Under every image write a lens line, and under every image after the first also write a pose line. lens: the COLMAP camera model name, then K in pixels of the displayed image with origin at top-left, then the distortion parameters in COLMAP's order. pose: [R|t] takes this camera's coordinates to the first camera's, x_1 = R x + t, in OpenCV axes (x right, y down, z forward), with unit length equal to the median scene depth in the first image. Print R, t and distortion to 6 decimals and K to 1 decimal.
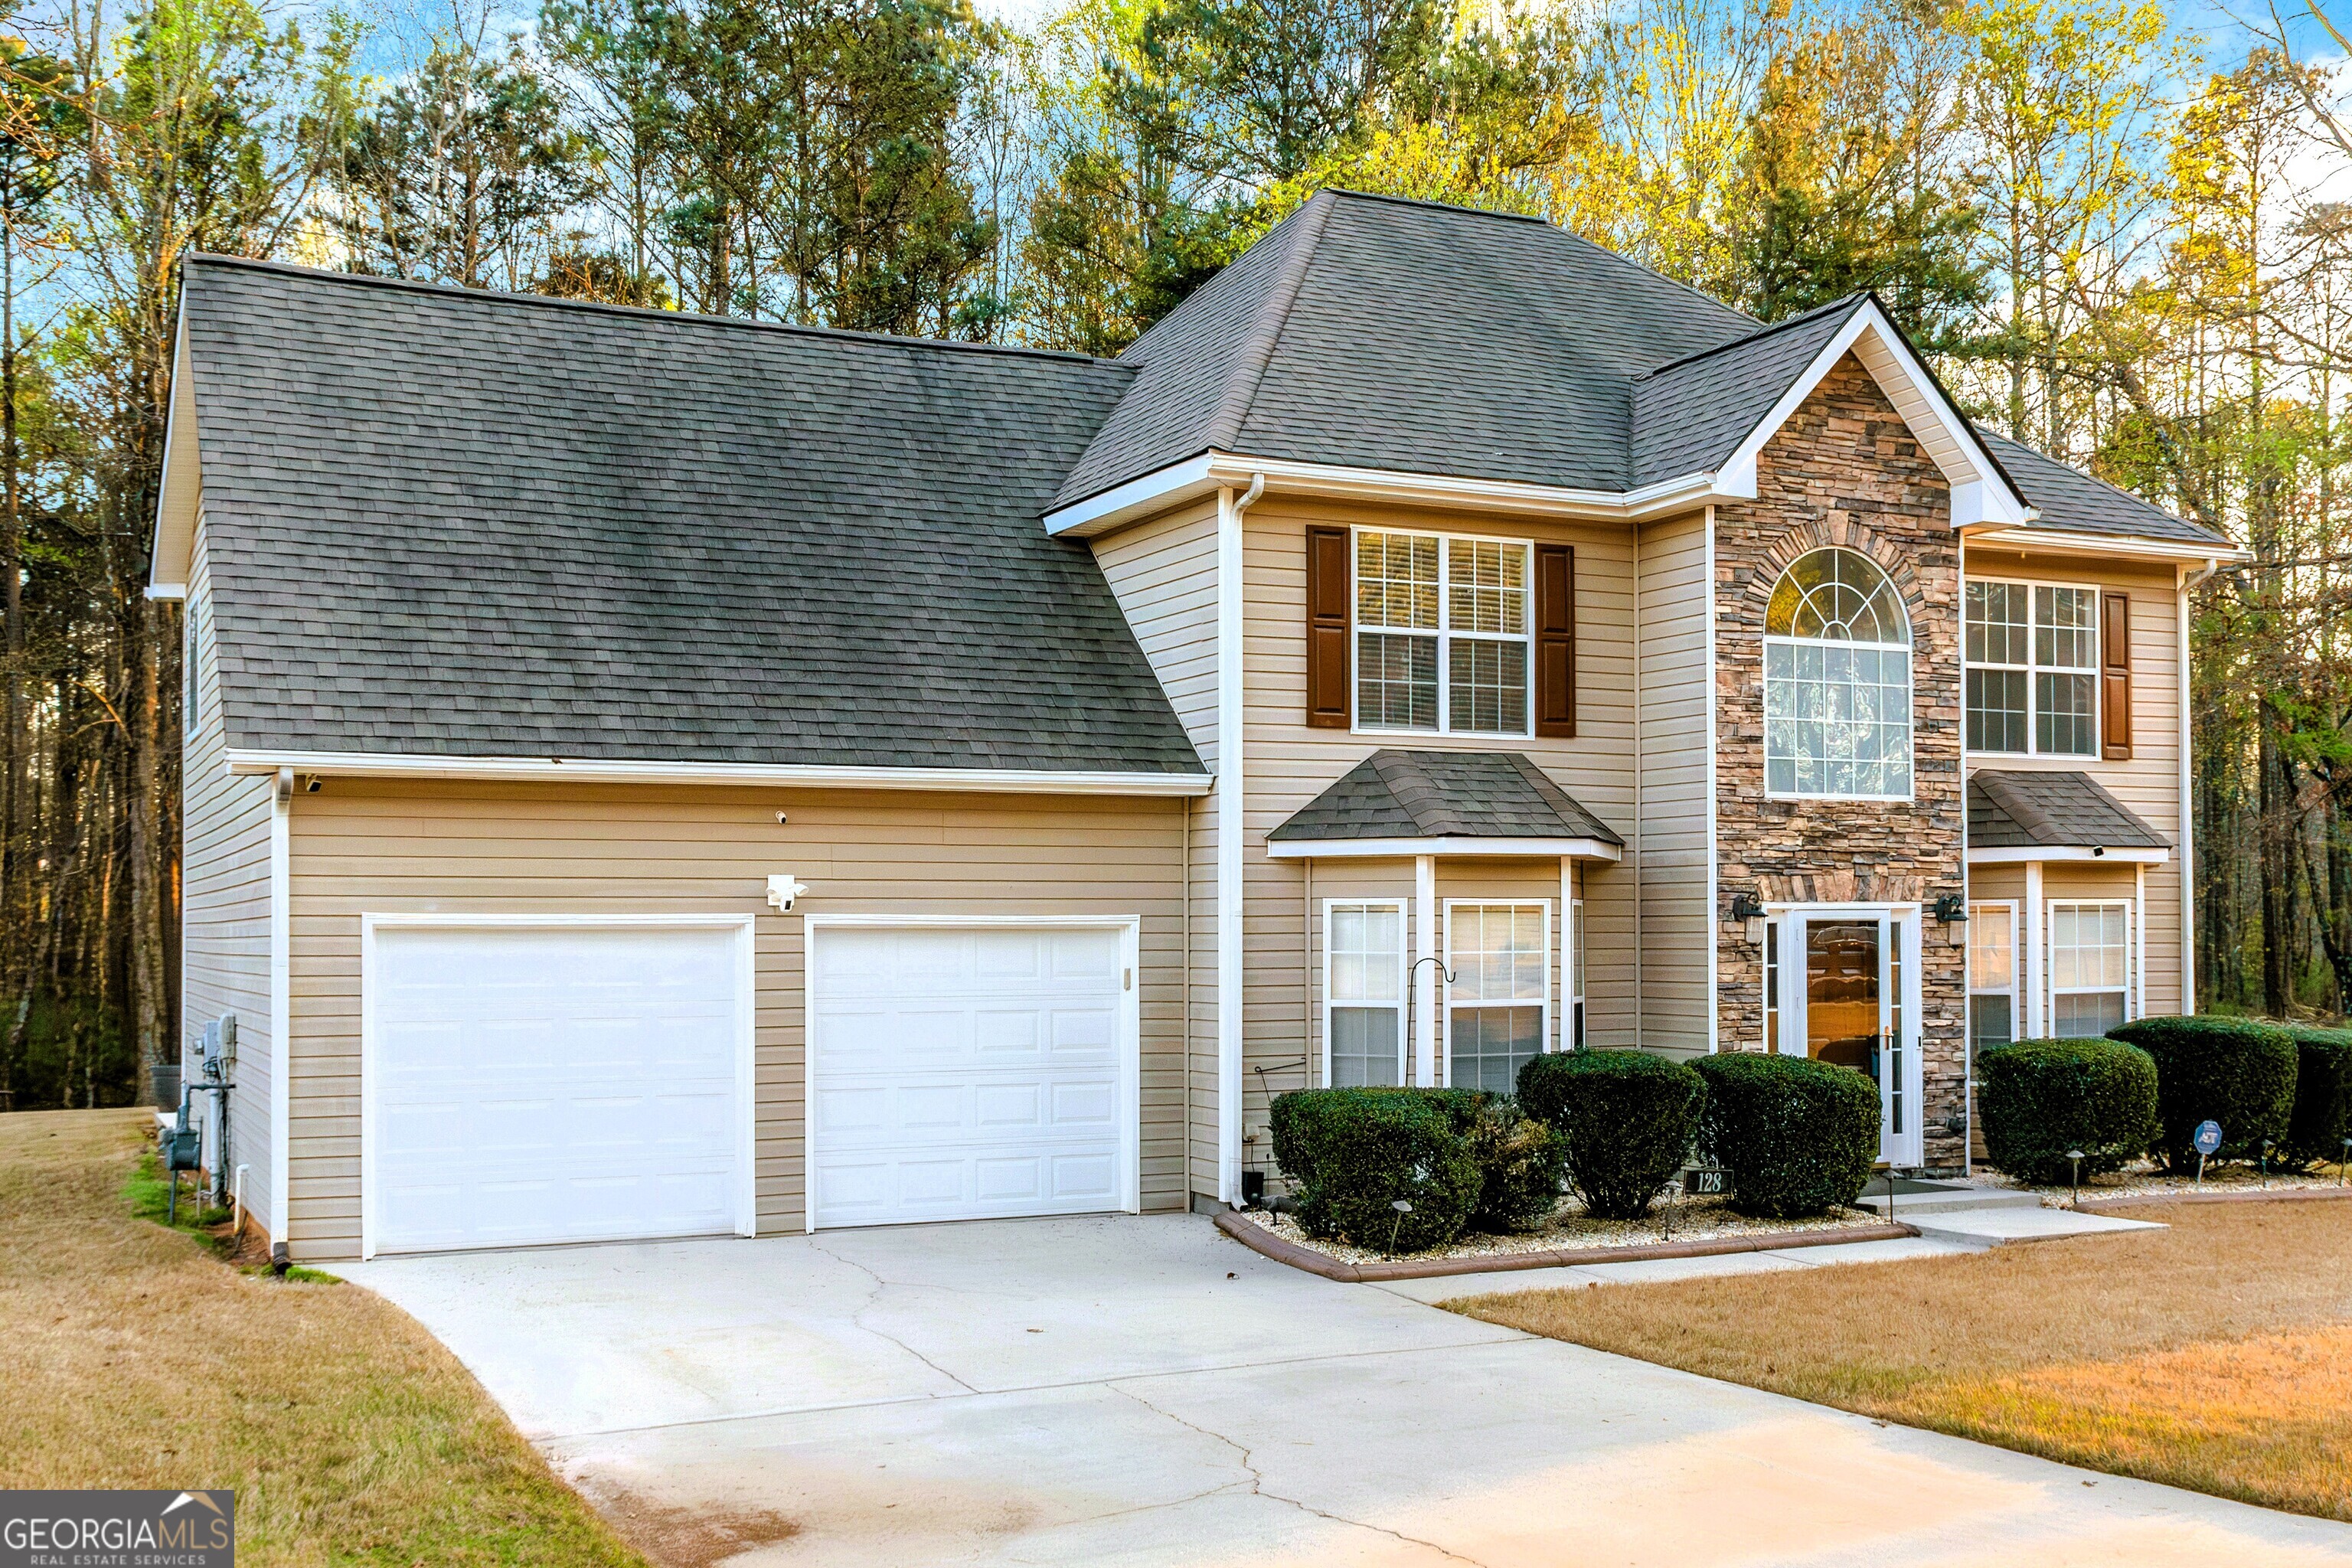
lens RADIAL K [[2528.5, 0, 1176.0], [0, 2528.5, 784.0], [0, 0, 1]] dist [-0.052275, -0.005296]
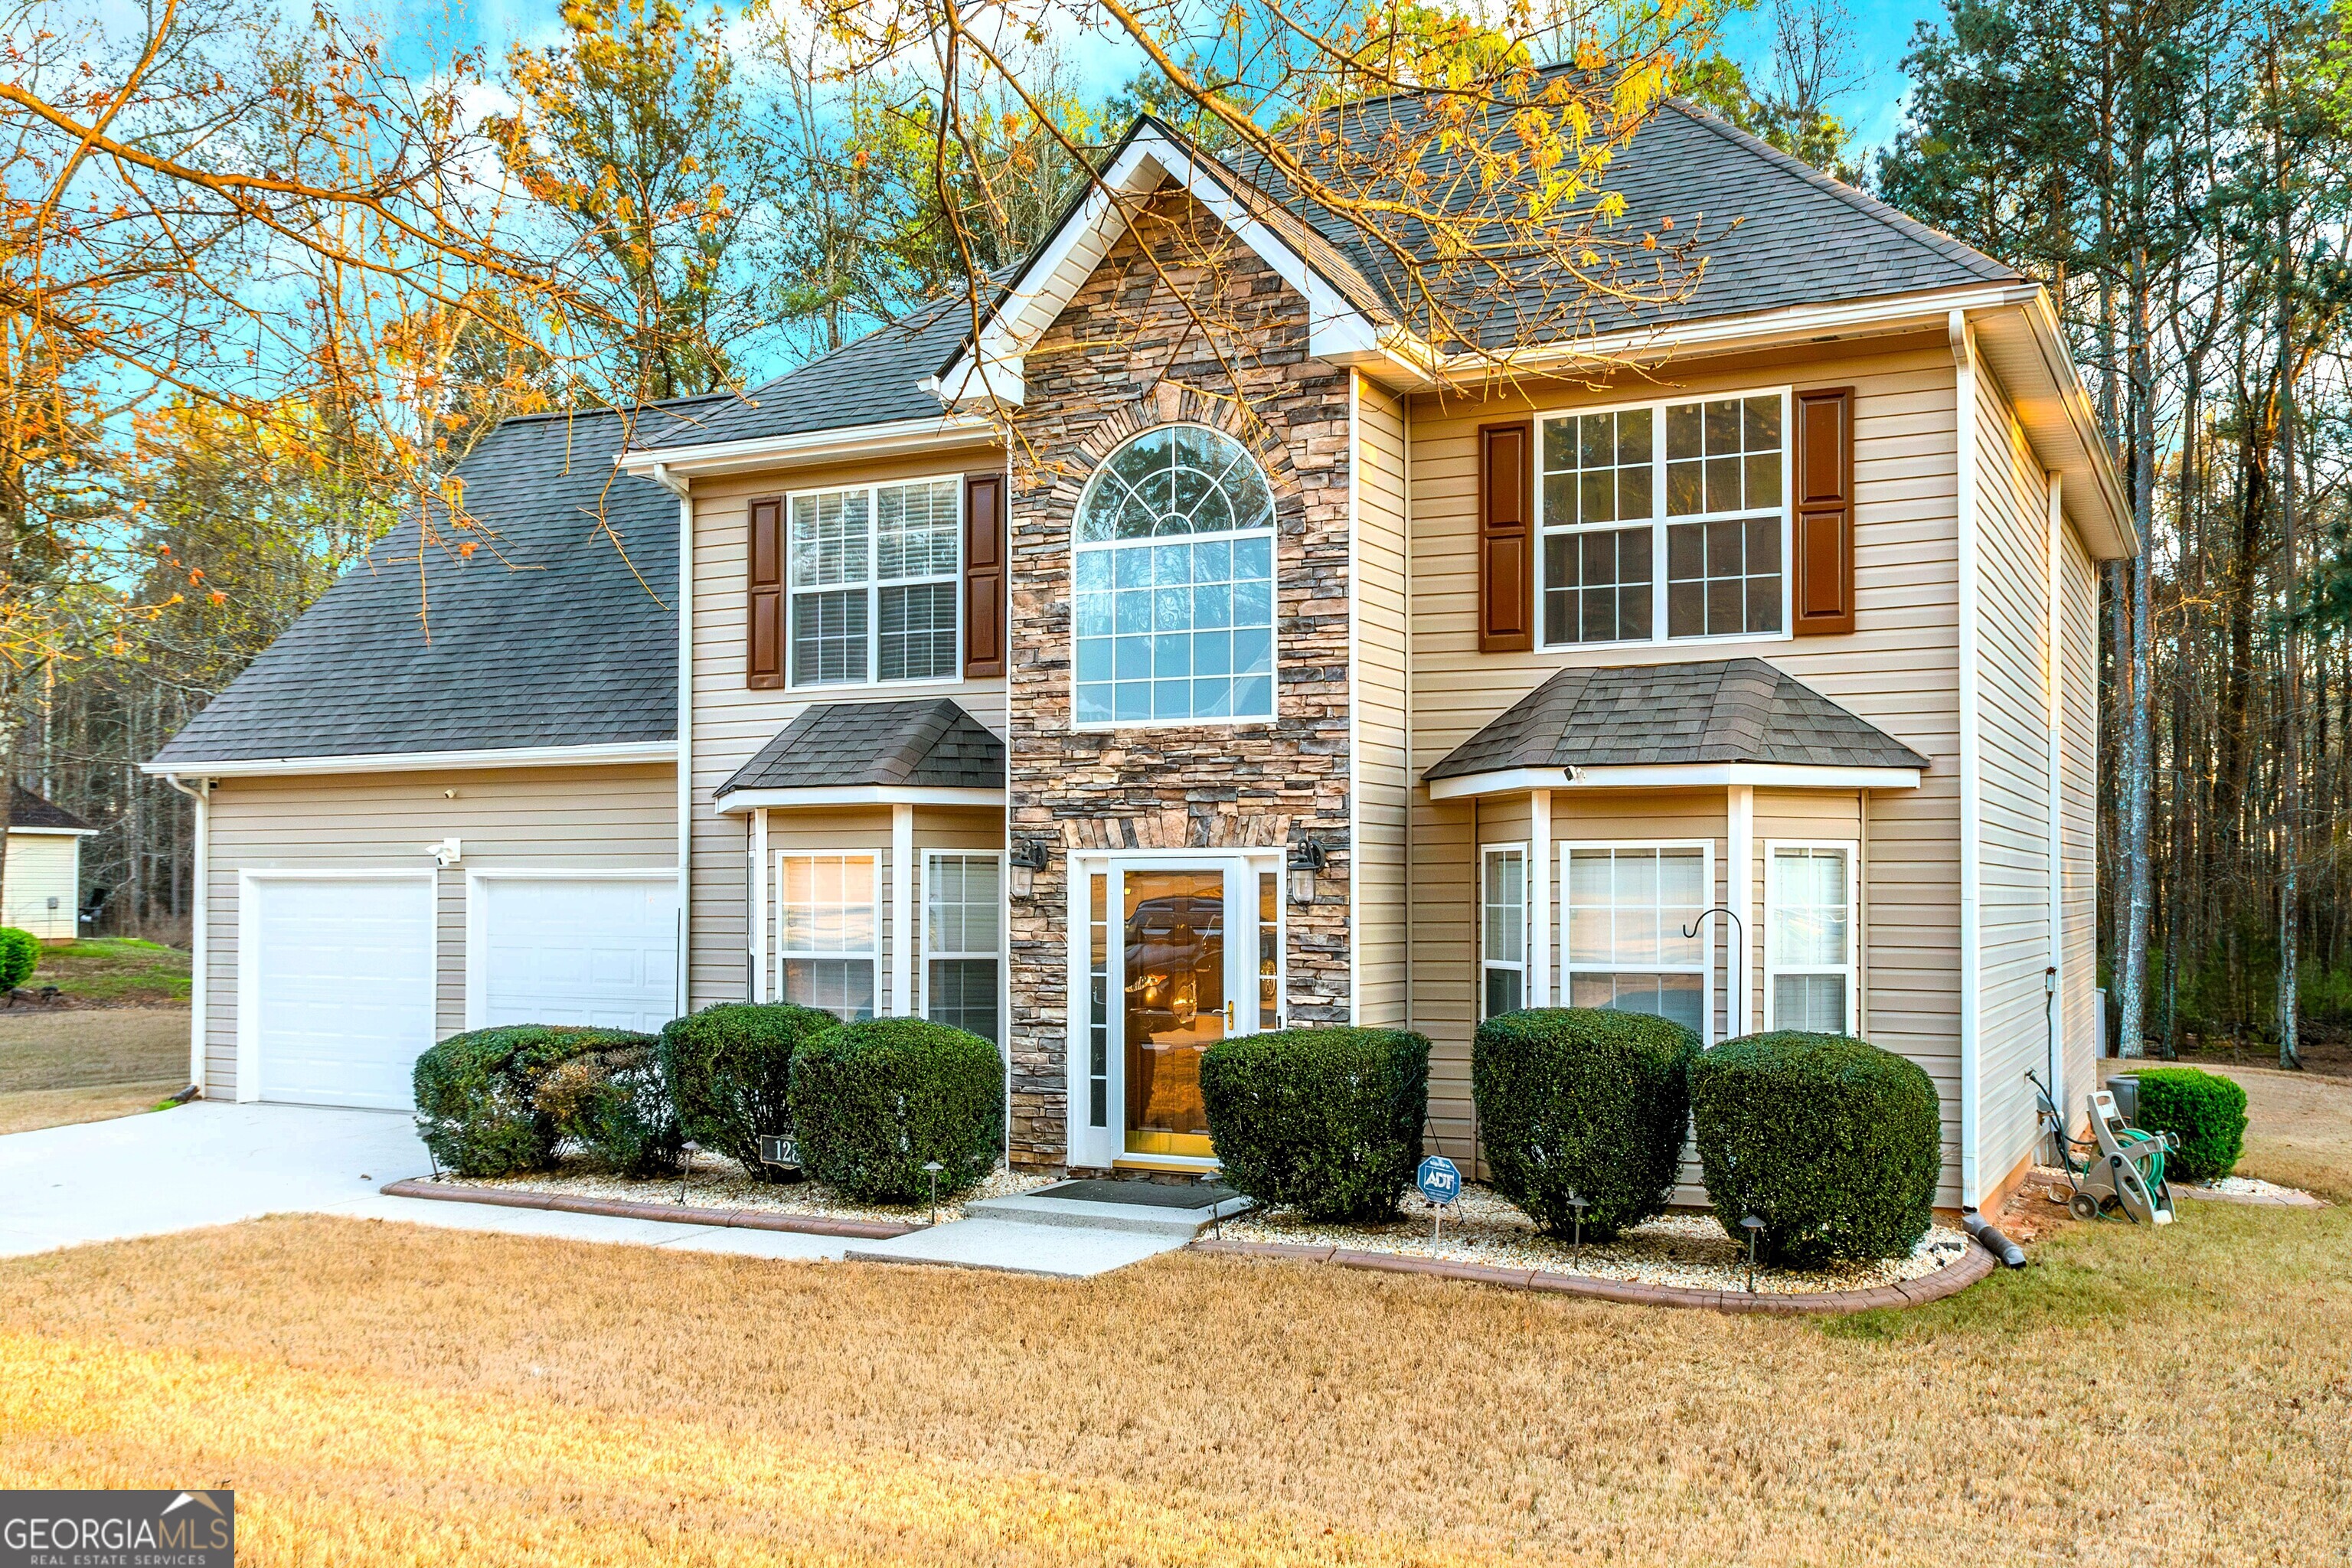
lens RADIAL K [[2070.4, 0, 1177.8], [0, 2070.4, 751.5], [0, 0, 1]] dist [-0.004820, -0.002519]
pose [[0.603565, -0.046898, -0.795933, 0.817056], [0.047053, 0.998624, -0.023161, 0.030858], [0.795924, -0.023472, 0.604942, 0.590127]]
